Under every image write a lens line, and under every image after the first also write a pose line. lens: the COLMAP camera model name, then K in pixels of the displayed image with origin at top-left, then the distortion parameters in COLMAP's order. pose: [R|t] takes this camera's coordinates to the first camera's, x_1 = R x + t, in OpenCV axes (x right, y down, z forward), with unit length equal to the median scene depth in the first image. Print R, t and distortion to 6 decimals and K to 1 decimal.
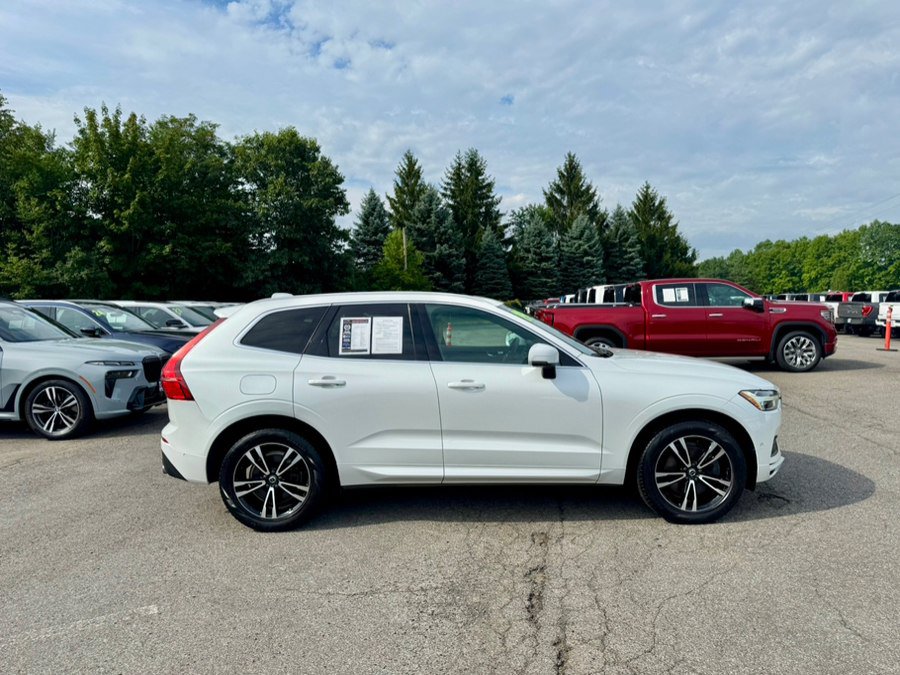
lens RADIAL K [[631.8, 0, 450.0], [0, 631.8, 337.5], [0, 0, 1]] dist [0.072078, -0.092757]
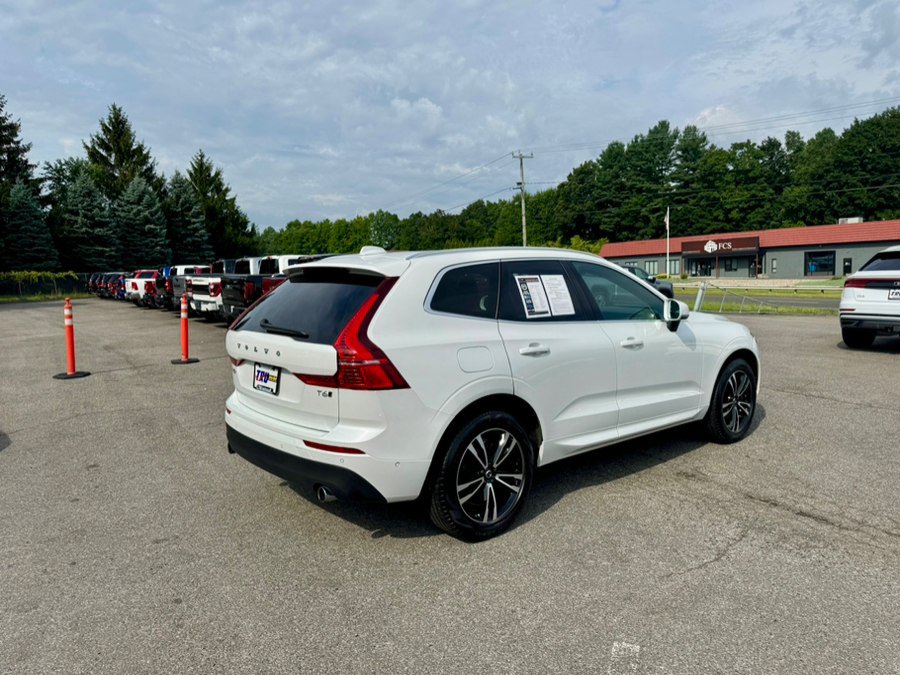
lens RADIAL K [[640.1, 0, 448.0], [0, 640.1, 325.6], [0, 0, 1]] dist [0.010040, -0.005074]
pose [[0.752170, -0.043677, 0.657520, -0.086365], [0.030800, 0.999041, 0.031129, 0.000698], [-0.658249, -0.003162, 0.752793, 0.042927]]
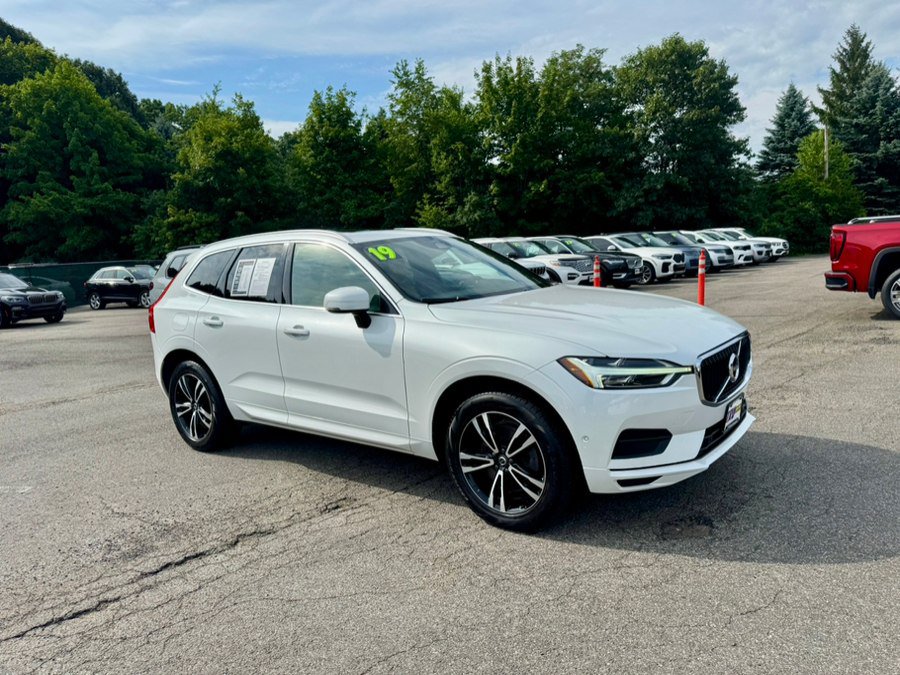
lens RADIAL K [[632.9, 0, 451.7], [0, 632.9, 341.2], [0, 0, 1]] dist [0.048143, -0.051216]
pose [[0.787006, 0.051471, -0.614794, 0.078865], [0.021566, 0.993610, 0.110791, -0.000937], [0.616568, -0.100452, 0.780867, 0.040810]]
